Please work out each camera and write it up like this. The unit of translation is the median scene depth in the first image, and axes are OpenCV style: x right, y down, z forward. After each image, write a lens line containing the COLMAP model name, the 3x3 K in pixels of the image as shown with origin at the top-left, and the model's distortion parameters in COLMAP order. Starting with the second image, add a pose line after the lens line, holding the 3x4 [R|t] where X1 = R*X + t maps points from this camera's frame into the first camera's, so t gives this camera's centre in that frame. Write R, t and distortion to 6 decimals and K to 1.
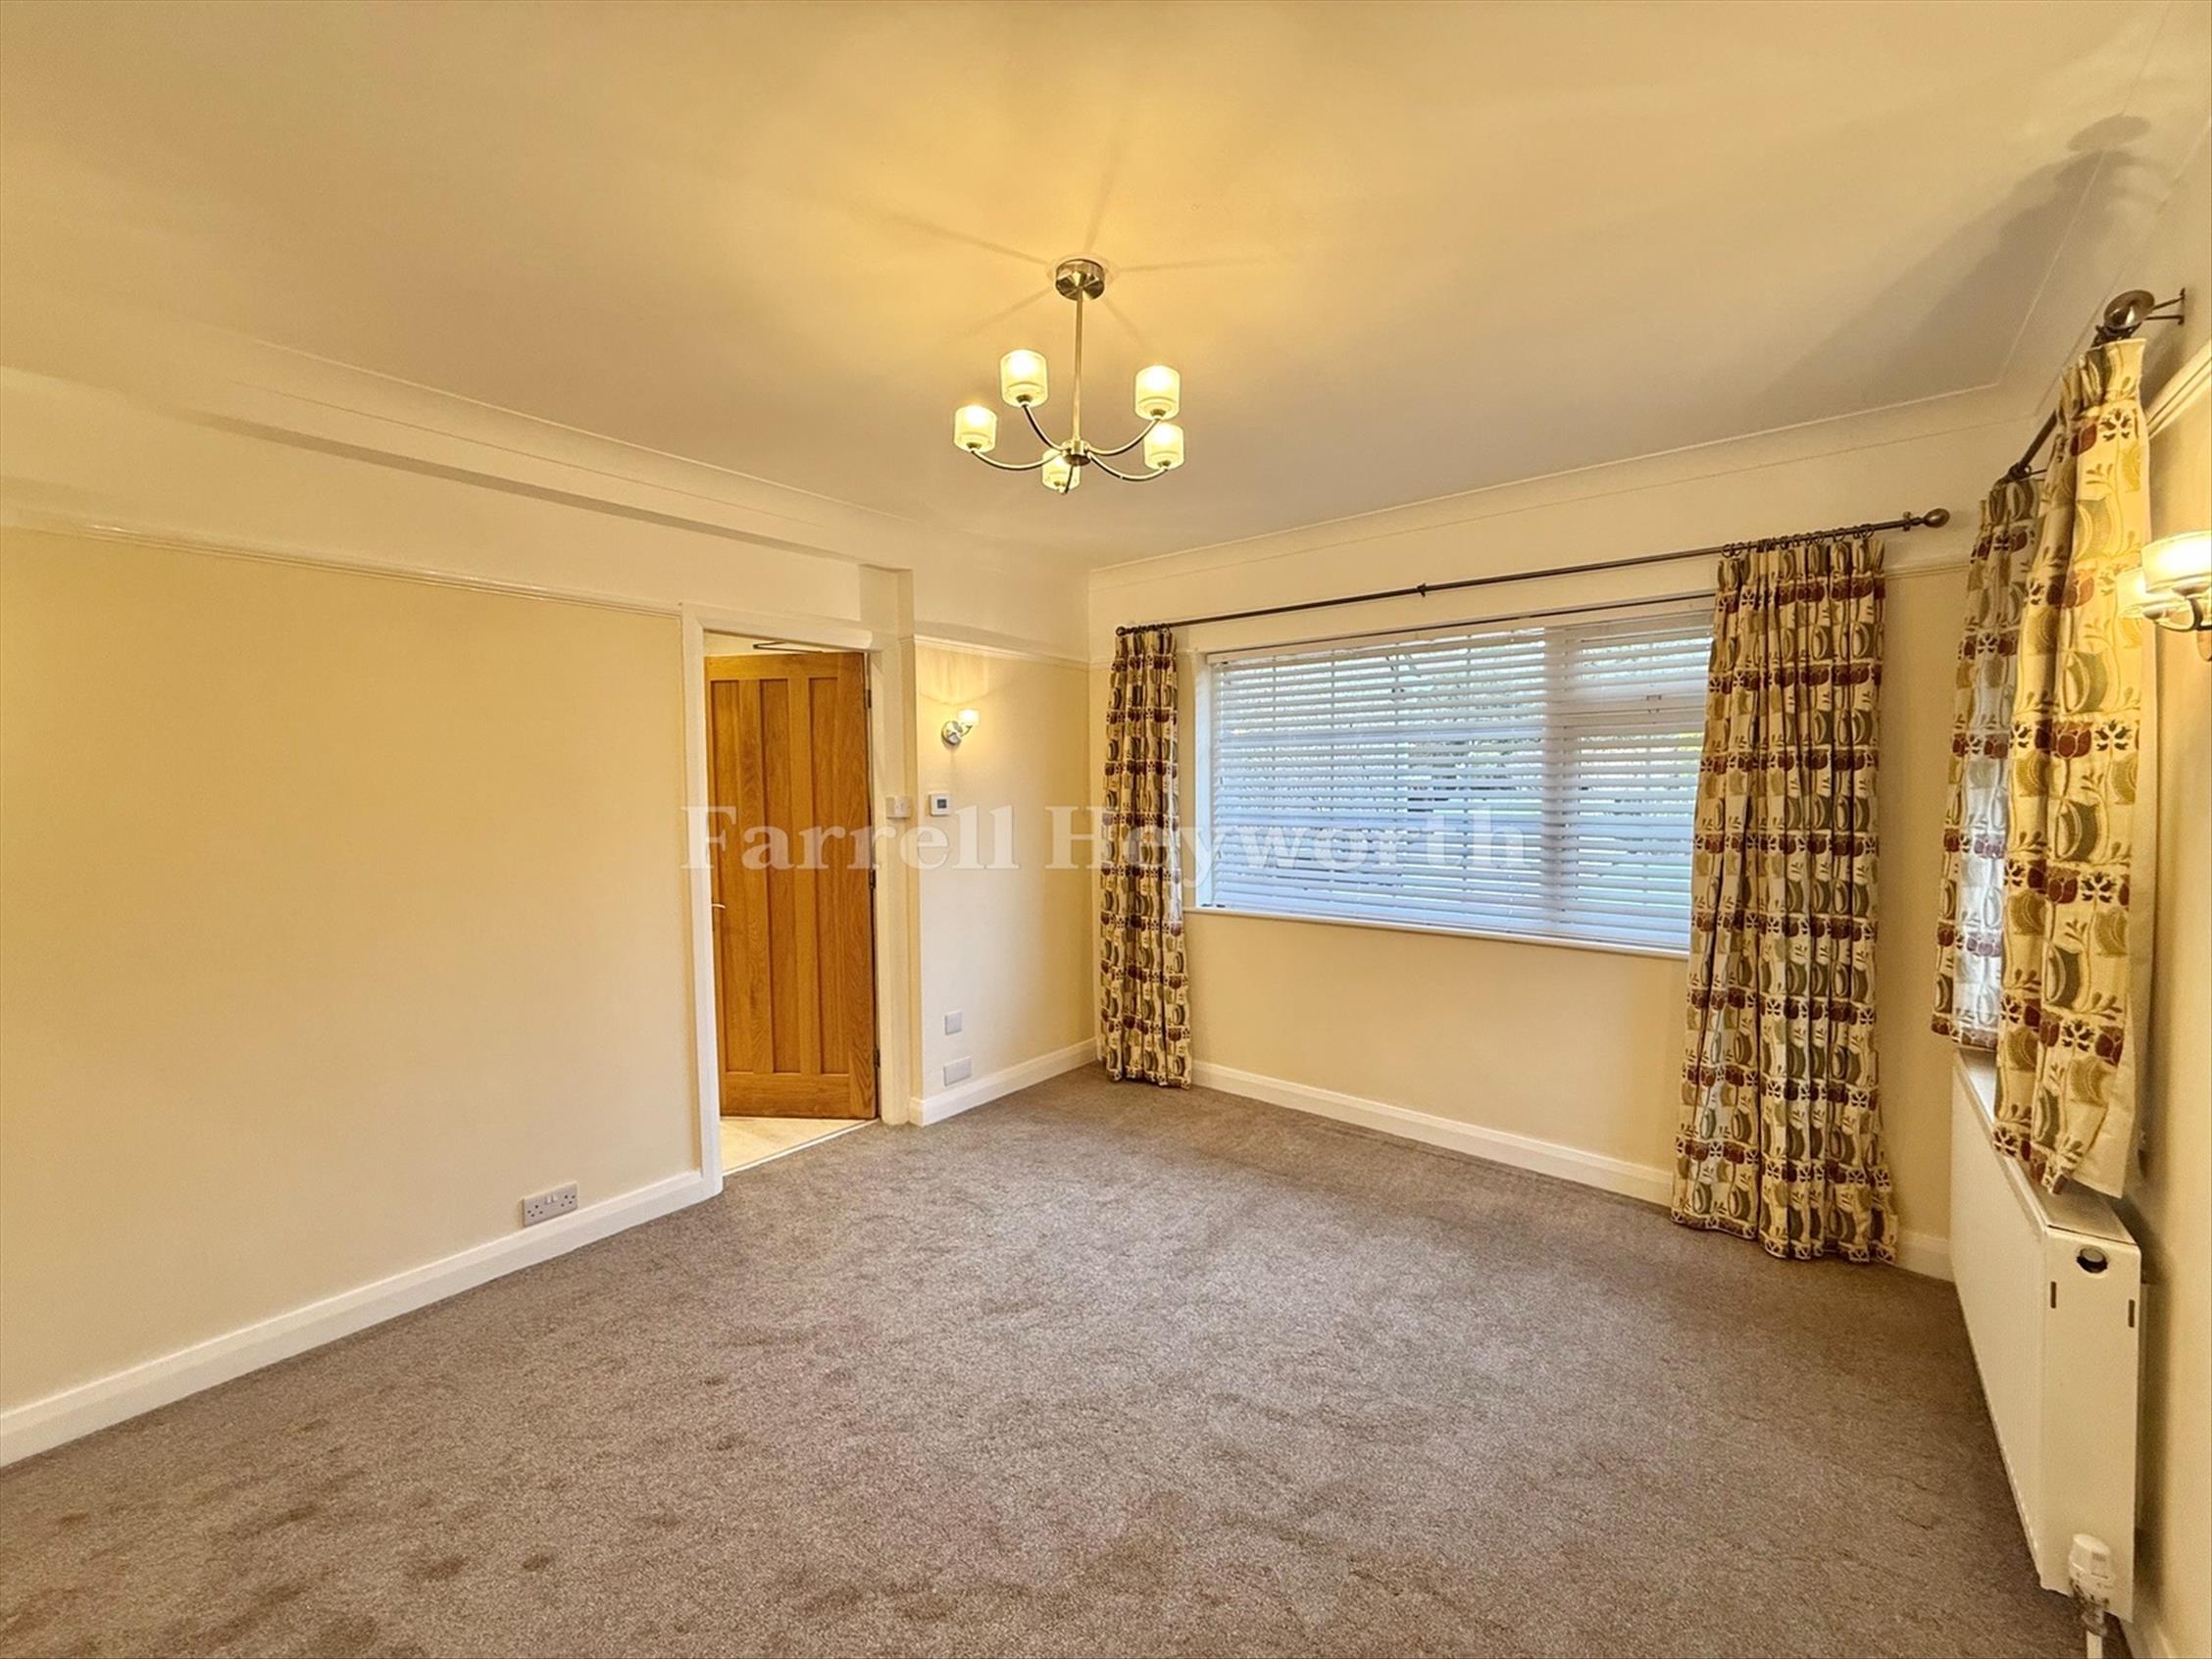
lens RADIAL K [[876.9, 0, 1102.3], [0, 876.9, 824.1], [0, 0, 1]] dist [0.001433, -0.000255]
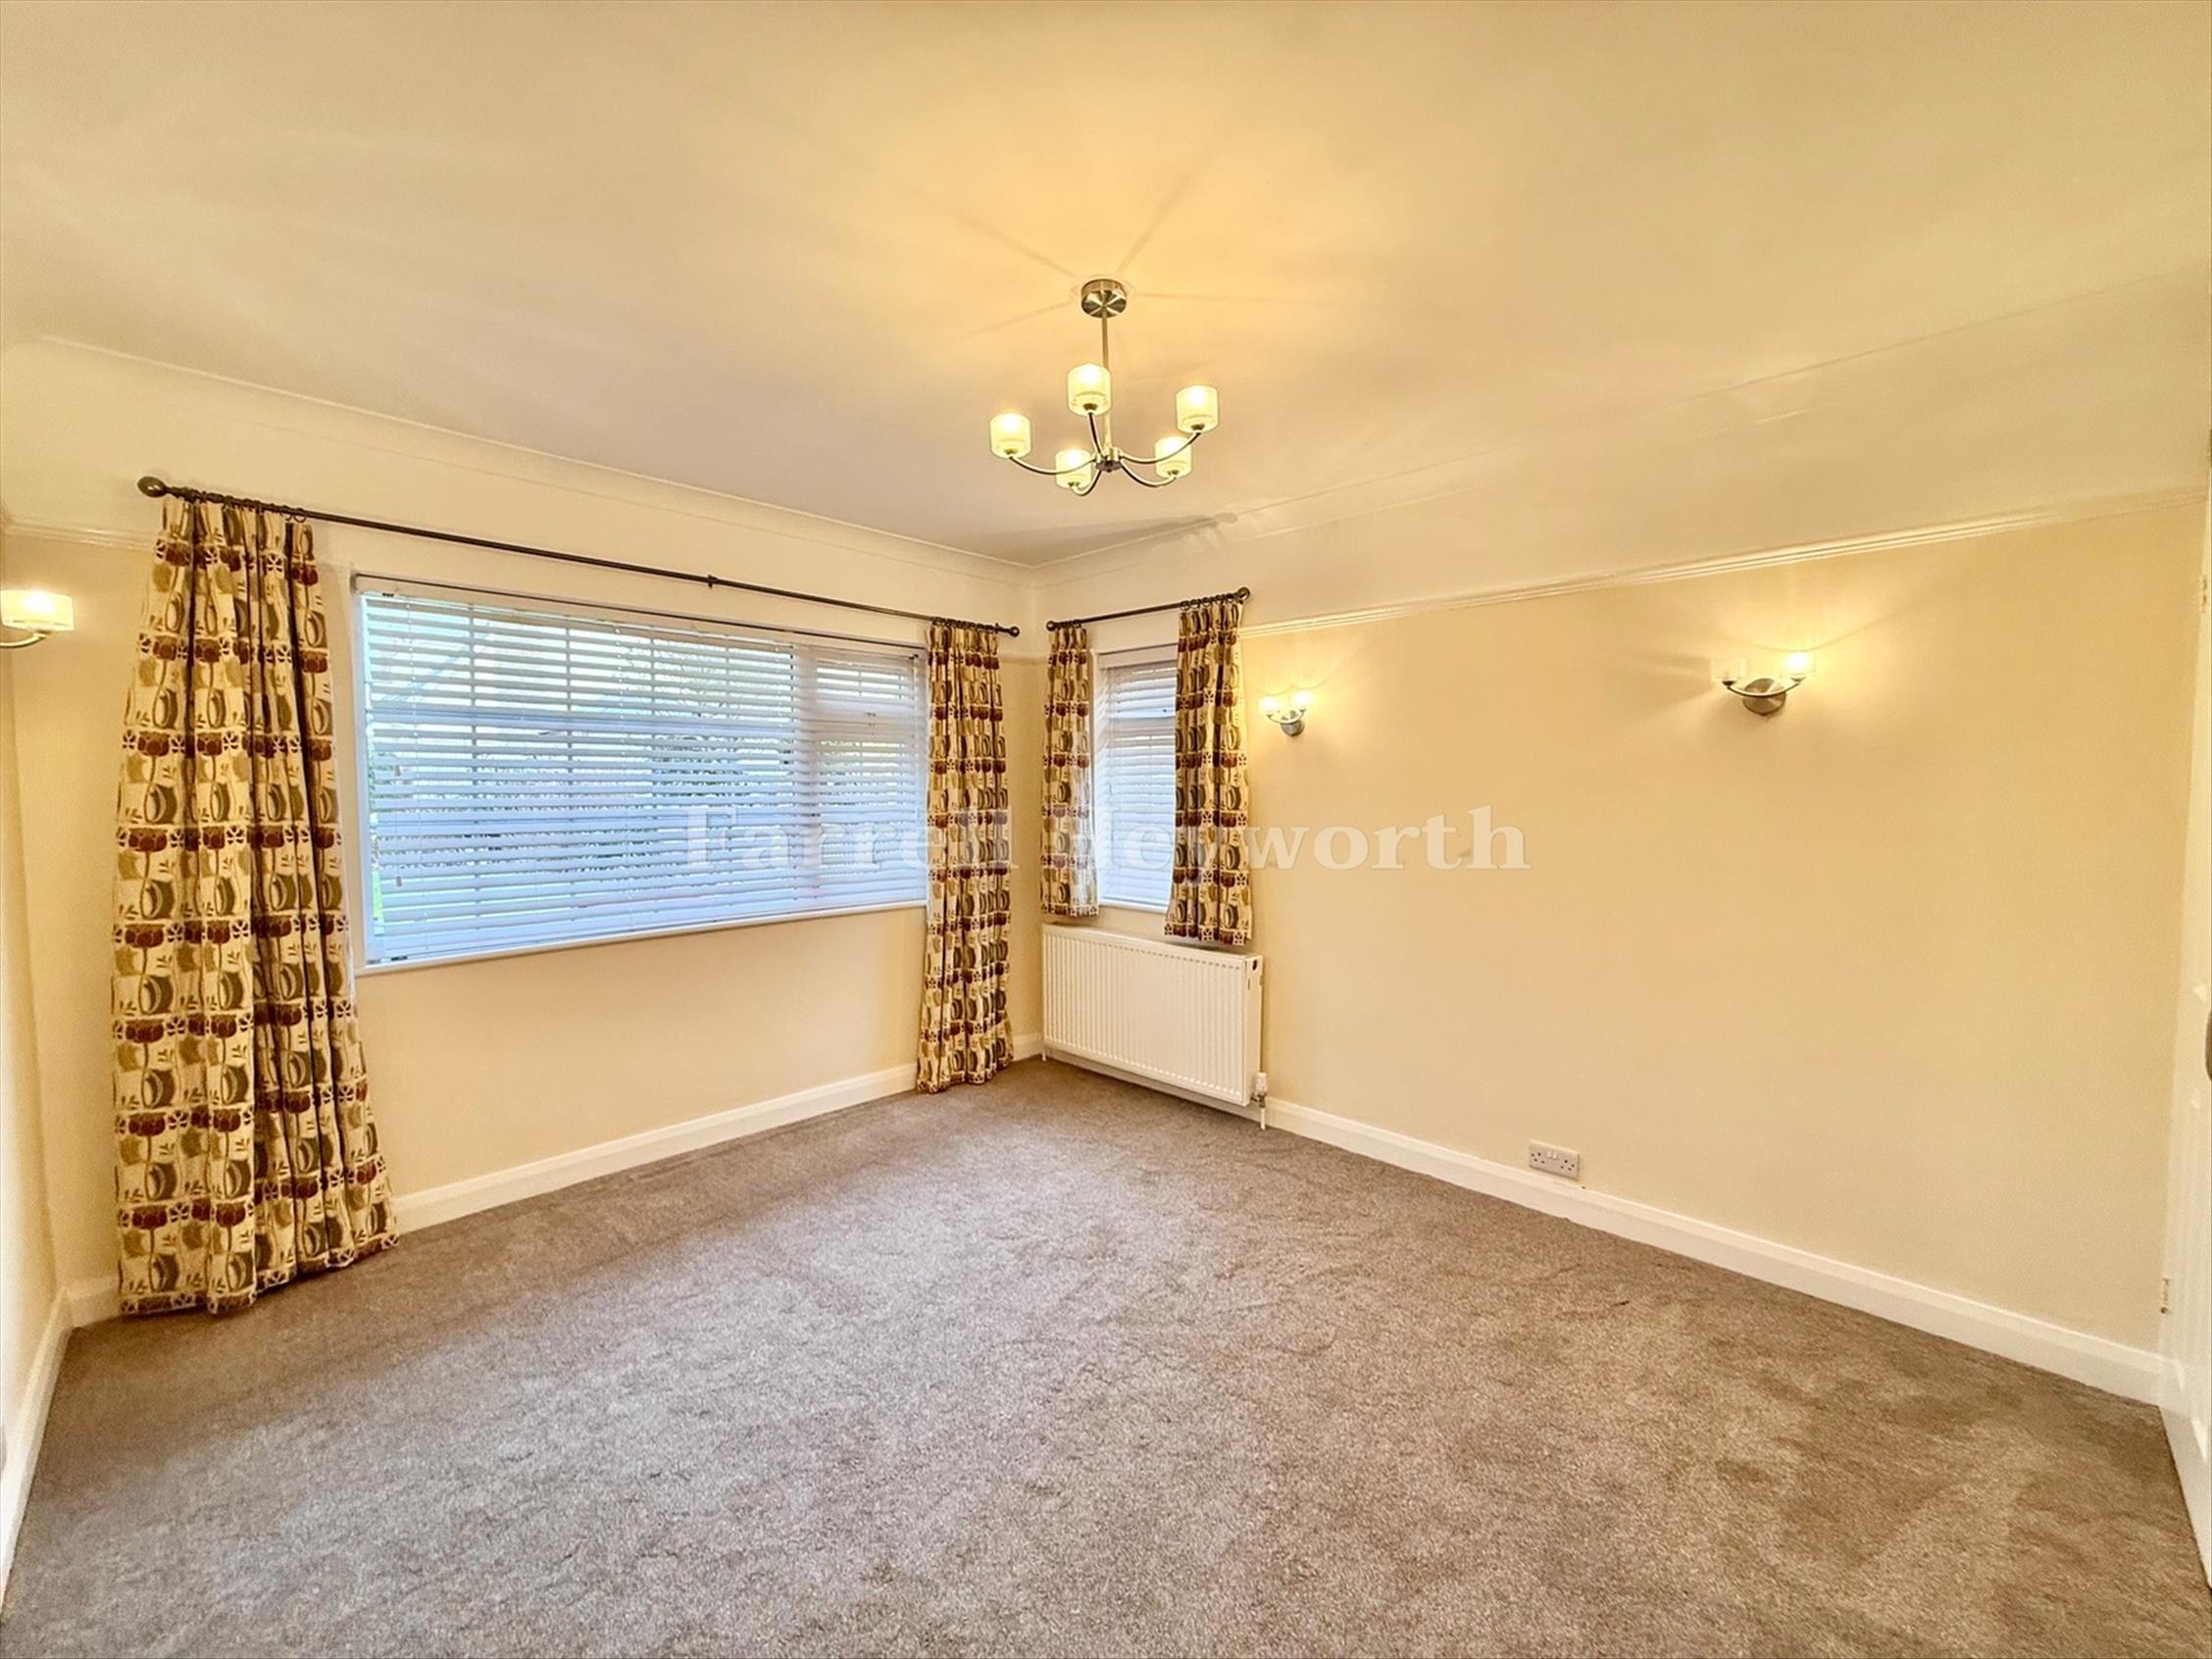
lens RADIAL K [[876.9, 0, 1102.3], [0, 876.9, 824.1], [0, 0, 1]] dist [0.001433, -0.000255]
pose [[0.091487, -0.038062, 0.995079, -0.608397], [0.046161, 0.998357, 0.033943, -0.008780], [-0.994736, 0.042829, 0.093094, 0.506671]]
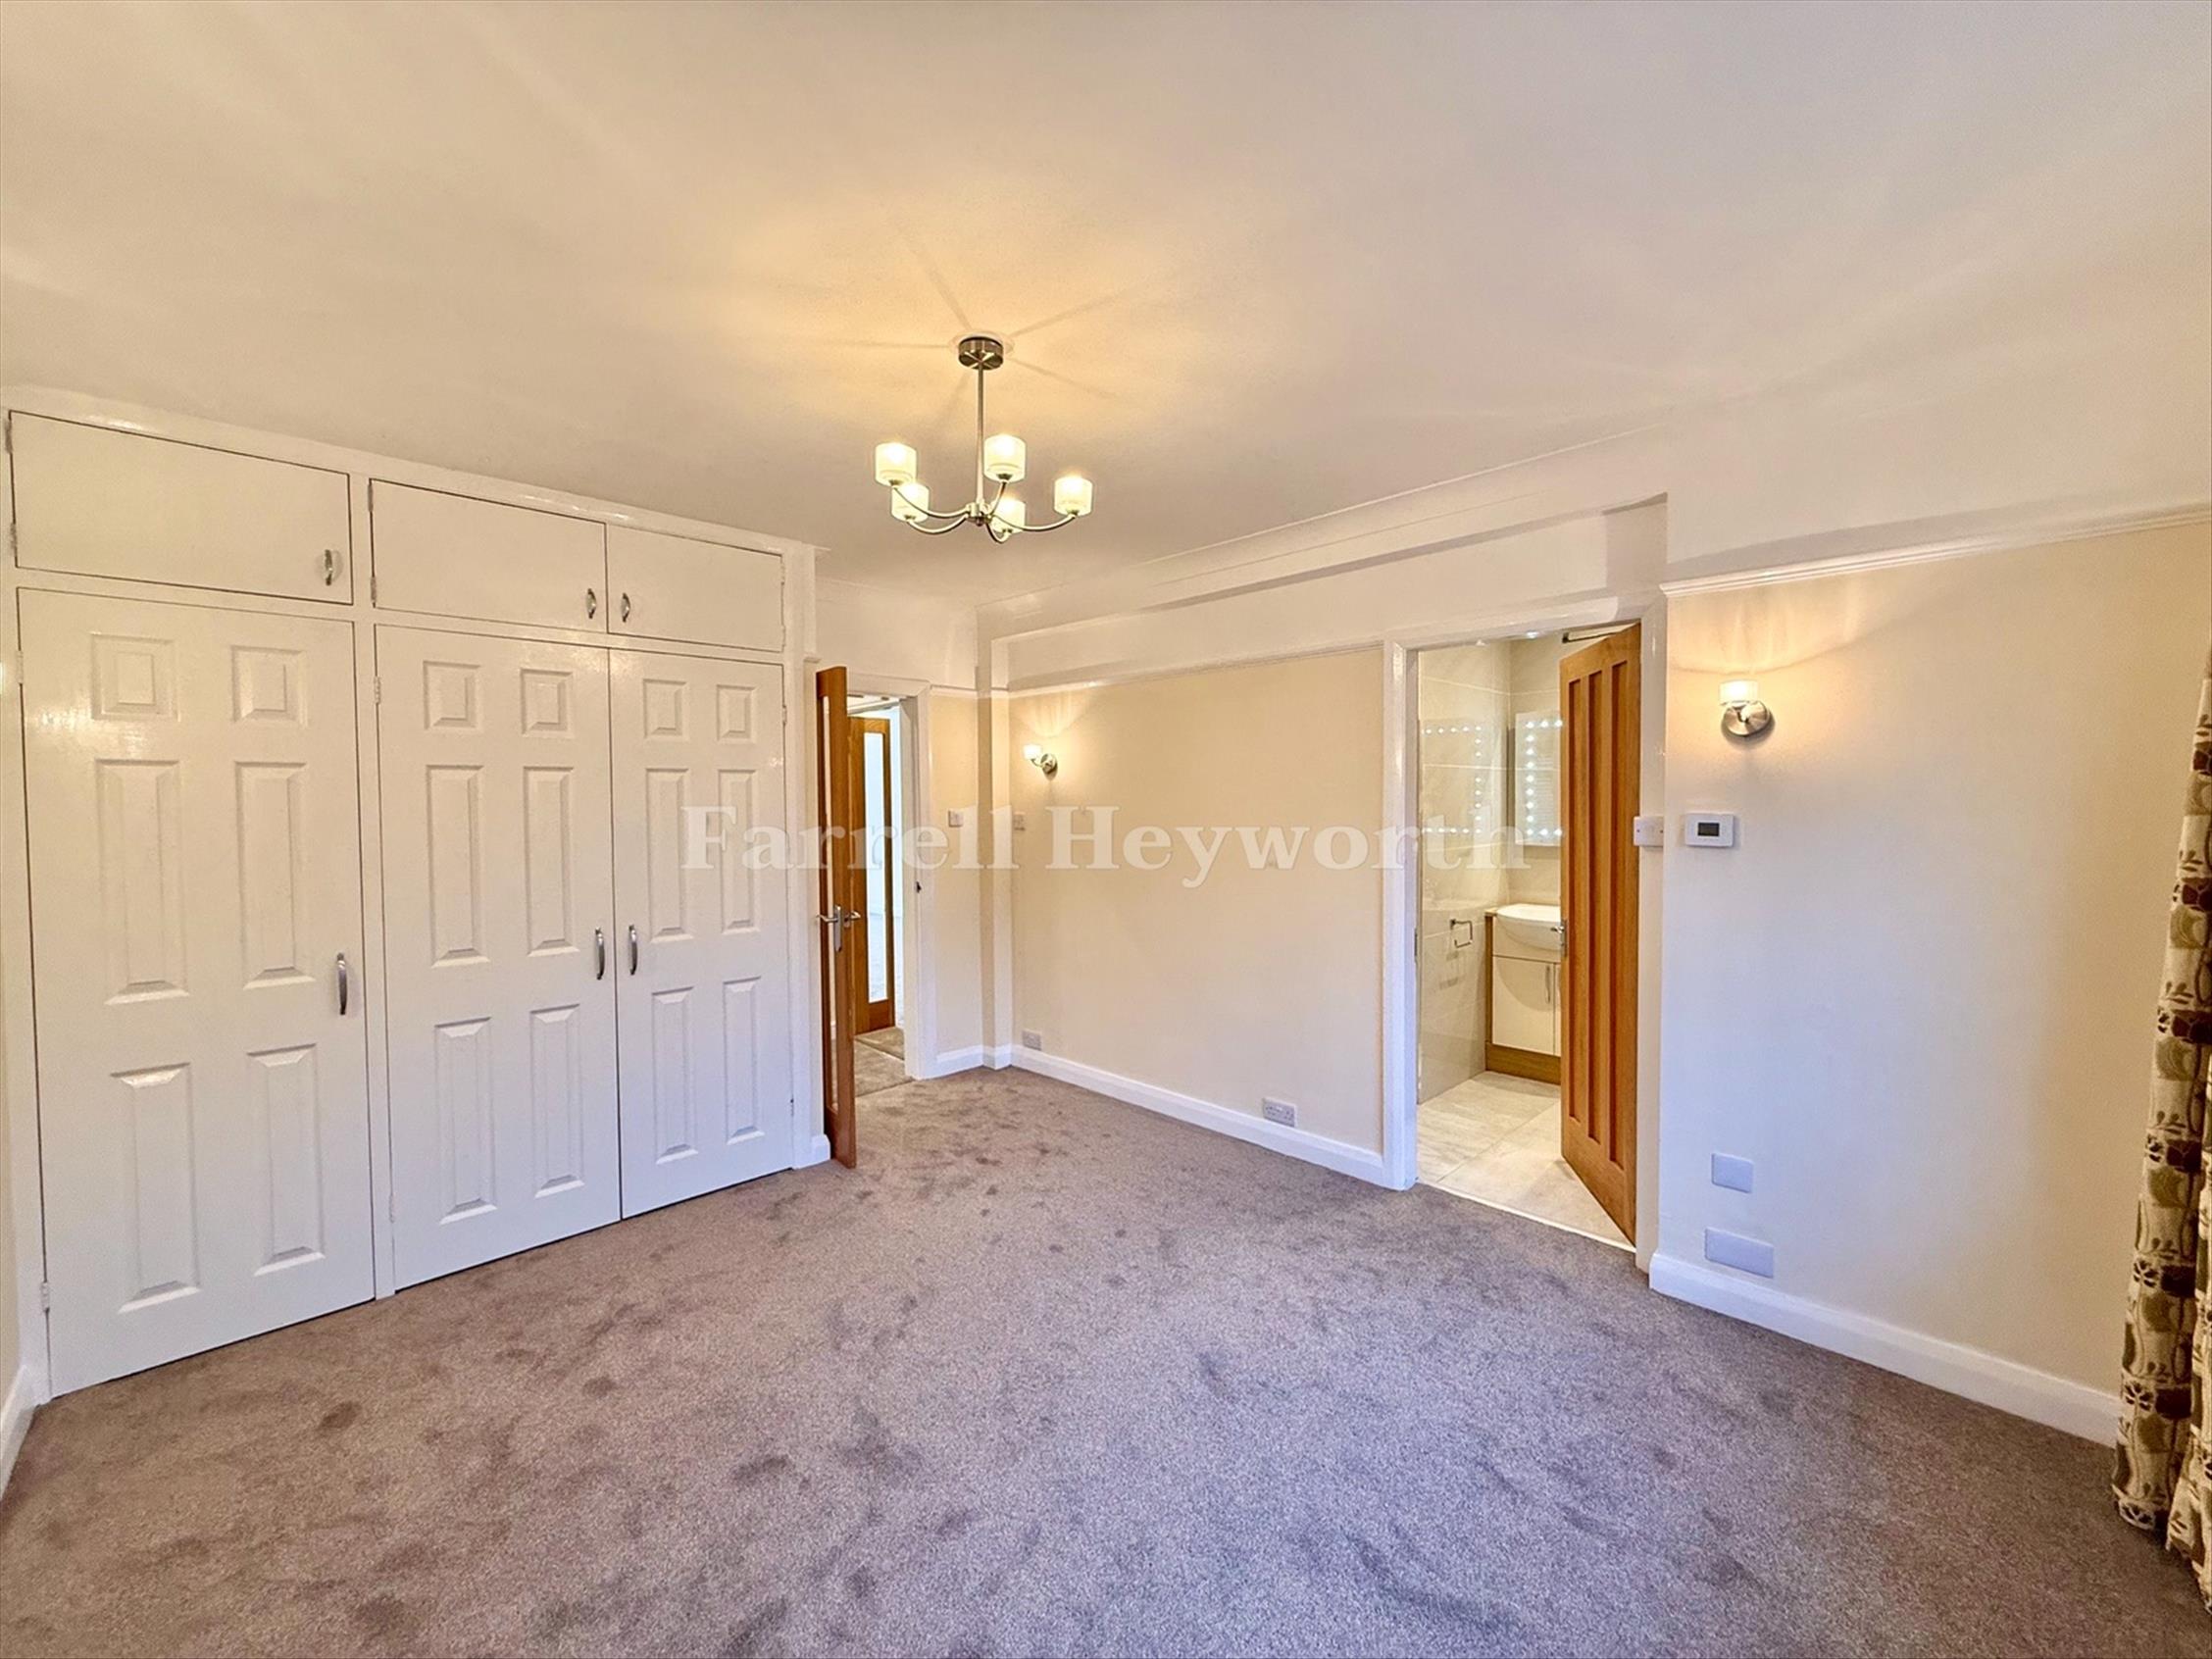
lens RADIAL K [[876.0, 0, 1106.0], [0, 876.0, 829.5], [0, 0, 1]] dist [-0.000198, -0.000062]
pose [[-0.098215, 0.045610, -0.994119, 0.591239], [-0.038240, 0.998038, 0.049568, -0.044274], [0.994430, 0.042883, -0.096278, 0.708871]]
